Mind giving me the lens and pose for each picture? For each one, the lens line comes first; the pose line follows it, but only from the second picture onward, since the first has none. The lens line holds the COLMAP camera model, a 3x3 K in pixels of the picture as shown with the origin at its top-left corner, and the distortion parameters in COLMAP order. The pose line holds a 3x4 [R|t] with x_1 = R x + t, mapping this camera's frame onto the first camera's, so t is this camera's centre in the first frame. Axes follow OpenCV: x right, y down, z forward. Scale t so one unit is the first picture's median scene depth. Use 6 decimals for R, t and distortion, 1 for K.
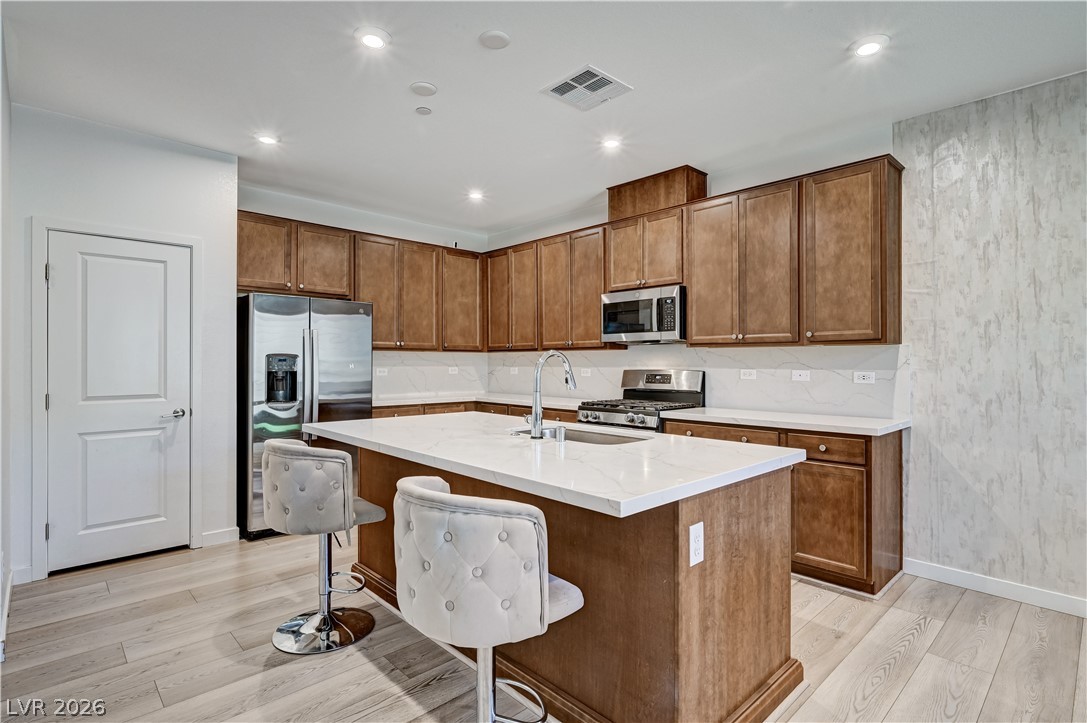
lens RADIAL K [[536.1, 0, 551.4], [0, 536.1, 360.9], [0, 0, 1]] dist [-0.000514, 0.000587]
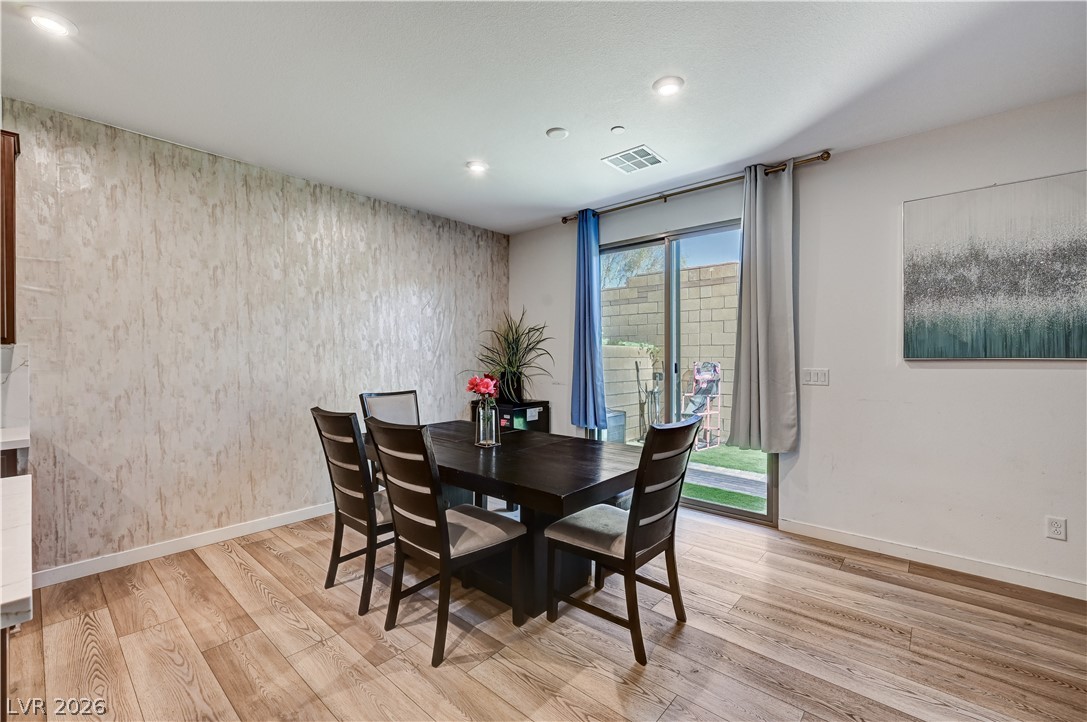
lens RADIAL K [[458.2, 0, 545.2], [0, 458.2, 353.8], [0, 0, 1]] dist [-0.000130, 0.000666]
pose [[-0.087436, -0.000597, 0.996170, -0.175893], [-0.000270, 1.000000, 0.000575, -0.013480], [-0.996170, -0.000219, -0.087436, 0.147436]]
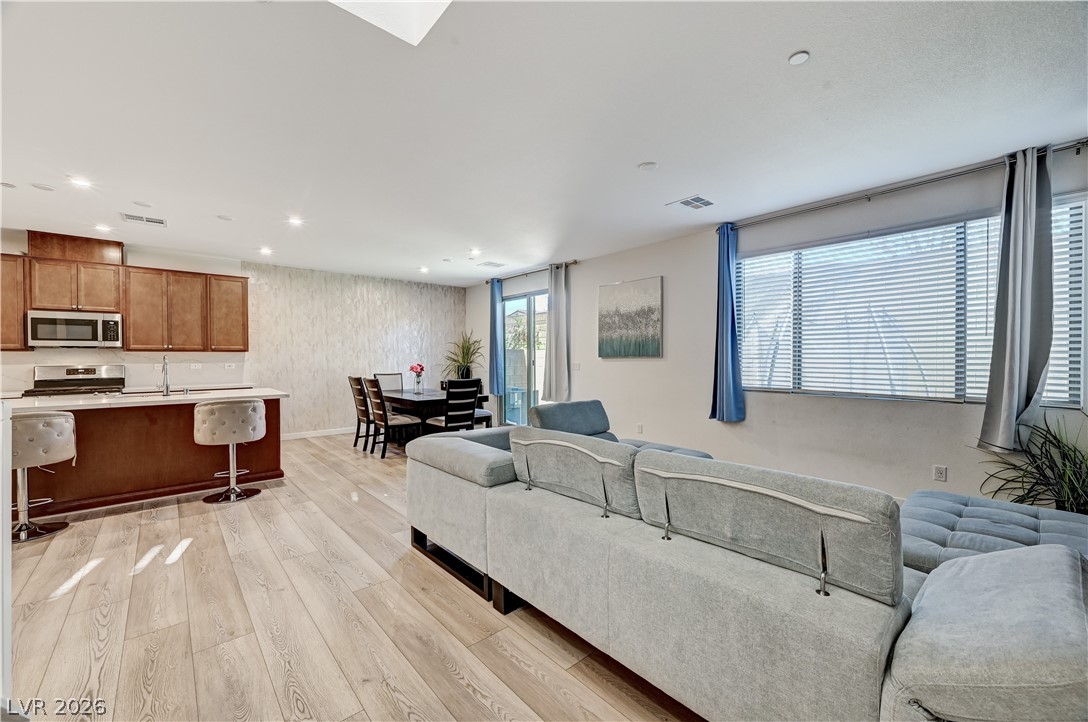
lens RADIAL K [[428.6, 0, 536.3], [0, 428.6, 358.1], [0, 0, 1]] dist [0.002000, 0.000288]
pose [[0.051521, -0.005686, 0.998656, -1.077752], [0.001440, 0.999983, 0.005620, -0.010580], [-0.998671, 0.001148, 0.051528, -0.376504]]
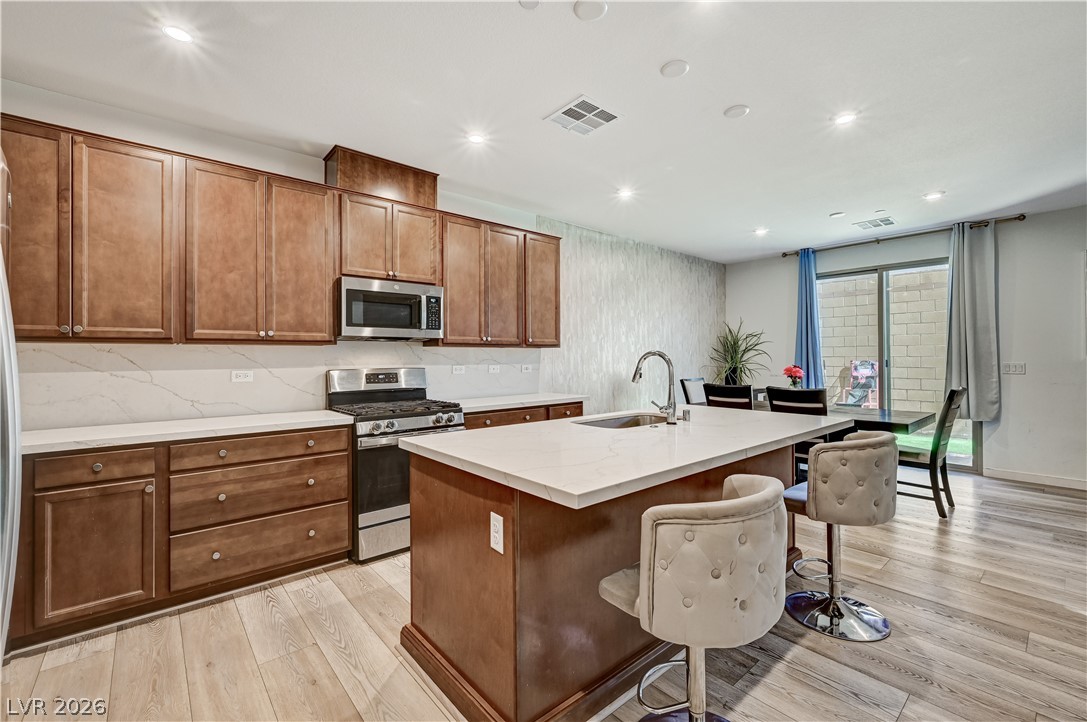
lens RADIAL K [[458.2, 0, 549.0], [0, 458.2, 351.6], [0, 0, 1]] dist [-0.000130, 0.000666]
pose [[0.049725, 0.008111, 0.998730, -0.679943], [0.001723, 0.999965, -0.008207, -0.006523], [-0.998761, 0.002129, 0.049709, 0.778829]]
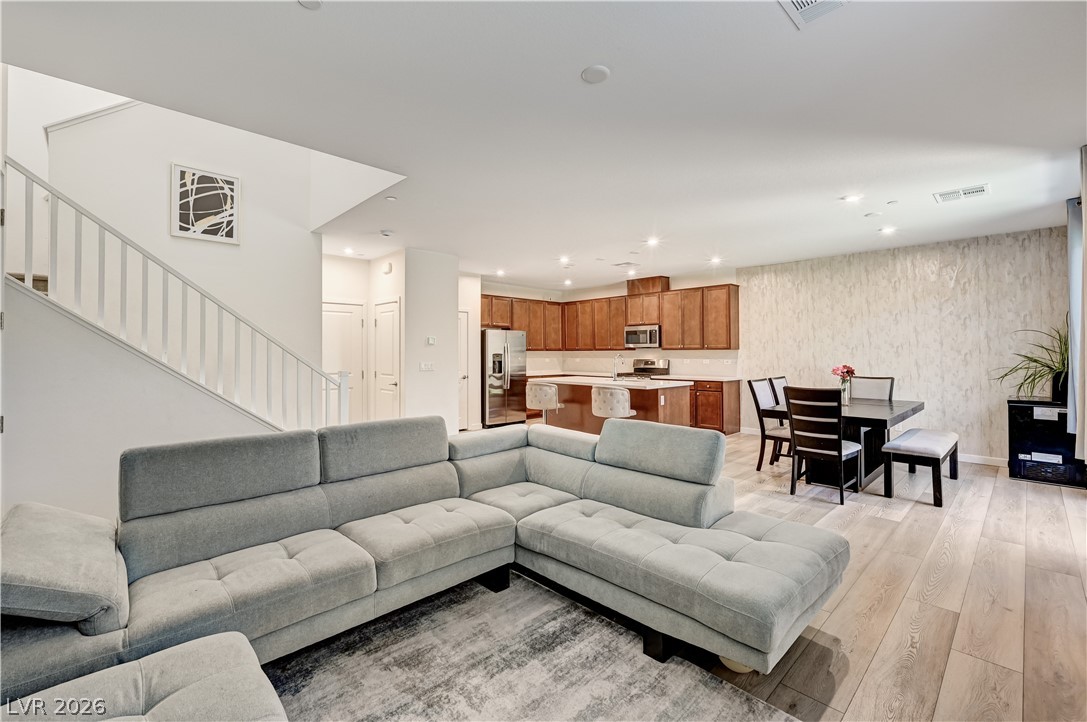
lens RADIAL K [[458.2, 0, 557.9], [0, 458.2, 345.0], [0, 0, 1]] dist [-0.000130, 0.000666]
pose [[0.999865, -0.004138, 0.015878, -0.268333], [0.004374, 0.999880, -0.014845, -0.020928], [-0.015815, 0.014913, 0.999764, -1.146599]]
